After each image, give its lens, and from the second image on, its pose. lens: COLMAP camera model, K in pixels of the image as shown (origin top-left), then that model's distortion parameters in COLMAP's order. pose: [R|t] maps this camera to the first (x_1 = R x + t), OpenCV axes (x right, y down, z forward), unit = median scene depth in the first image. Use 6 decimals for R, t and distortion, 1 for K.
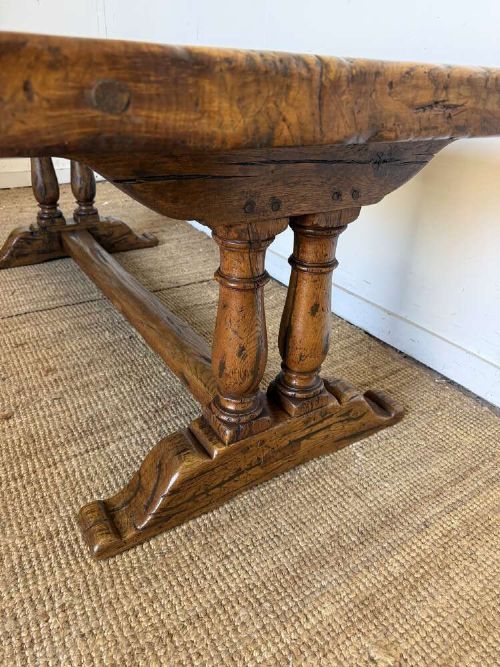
lens RADIAL K [[471.8, 0, 252.7], [0, 471.8, 335.5], [0, 0, 1]] dist [0.031390, -0.040319]
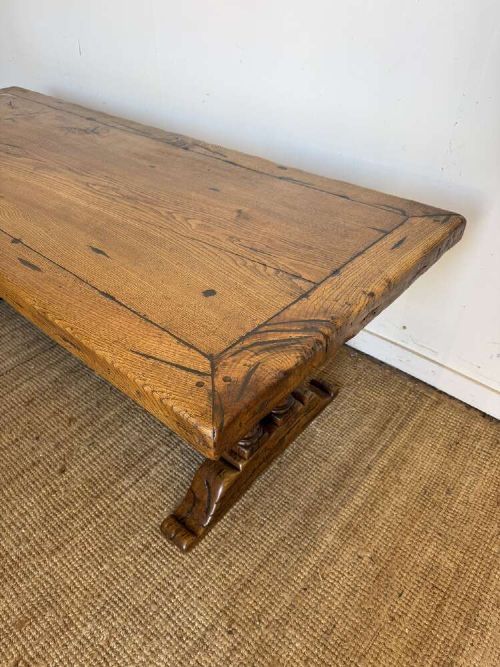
lens RADIAL K [[471.8, 0, 249.3], [0, 471.8, 336.5], [0, 0, 1]] dist [0.031390, -0.040319]
pose [[0.955594, -0.221664, 0.194181, -0.255708], [0.181221, 0.961640, 0.205930, -0.467379], [-0.232379, -0.161596, 0.959107, -0.408409]]
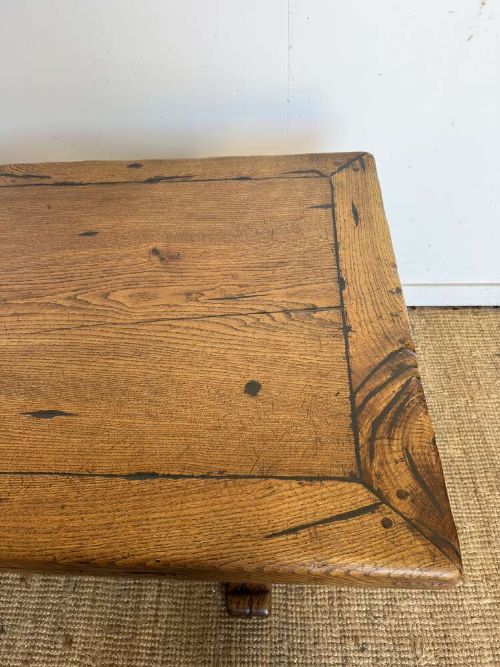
lens RADIAL K [[471.8, 0, 248.4], [0, 471.8, 333.3], [0, 0, 1]] dist [0.031390, -0.040319]
pose [[0.564536, -0.680319, 0.467403, -0.424317], [0.470730, 0.730515, 0.494733, -0.817794], [-0.678021, -0.059274, 0.732648, 0.048871]]
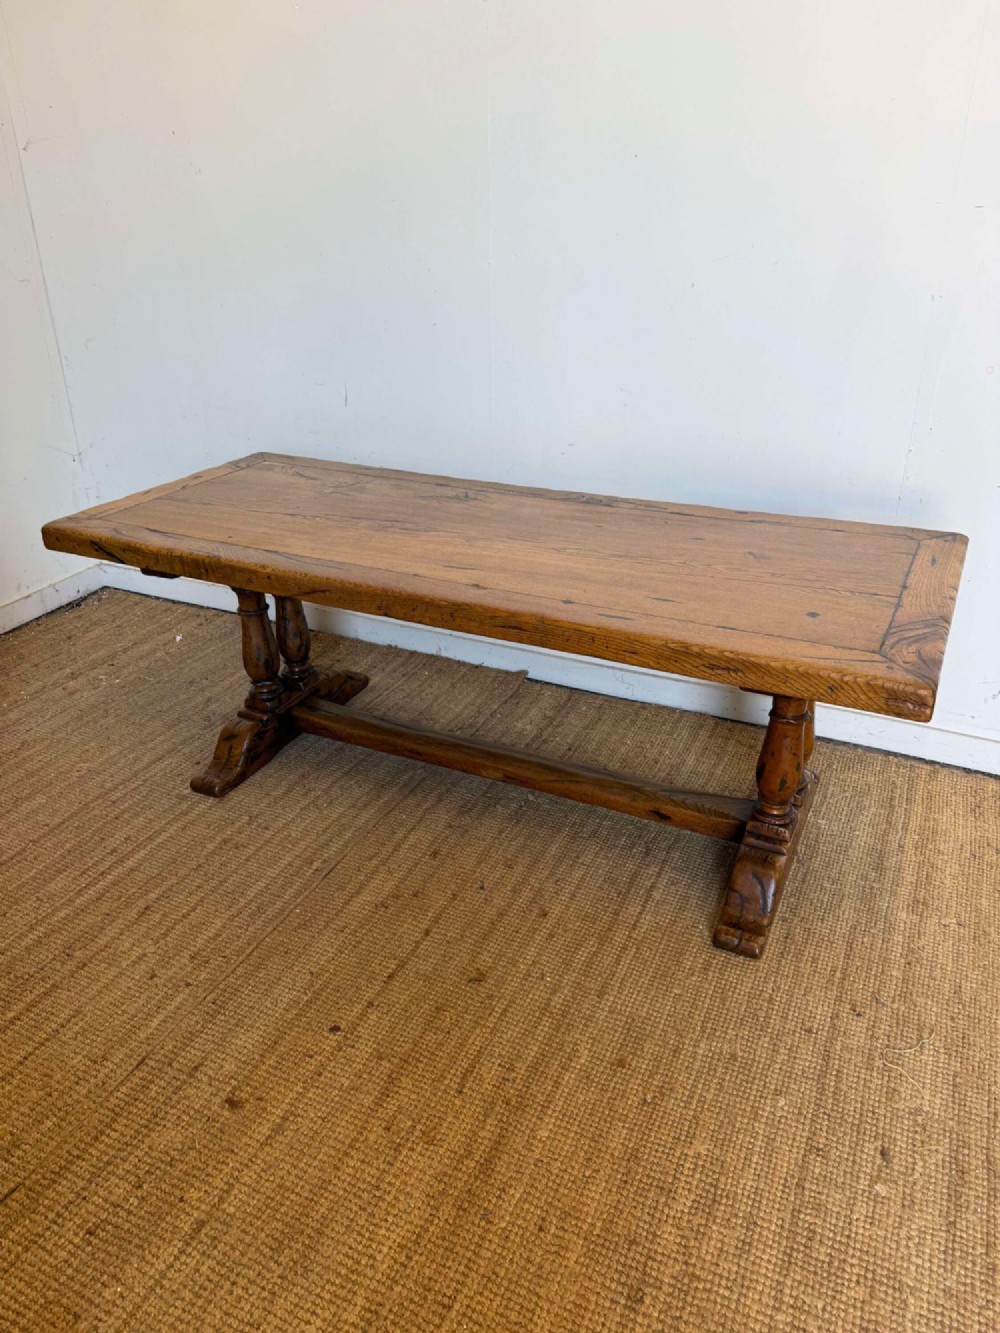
lens RADIAL K [[942.9, 0, 489.0], [0, 942.9, 671.3], [0, 0, 1]] dist [0.031390, -0.040319]
pose [[0.857830, -0.286582, 0.426614, -1.707013], [0.299997, 0.953218, 0.037103, -0.542839], [-0.417289, 0.096154, 0.903673, -1.016053]]
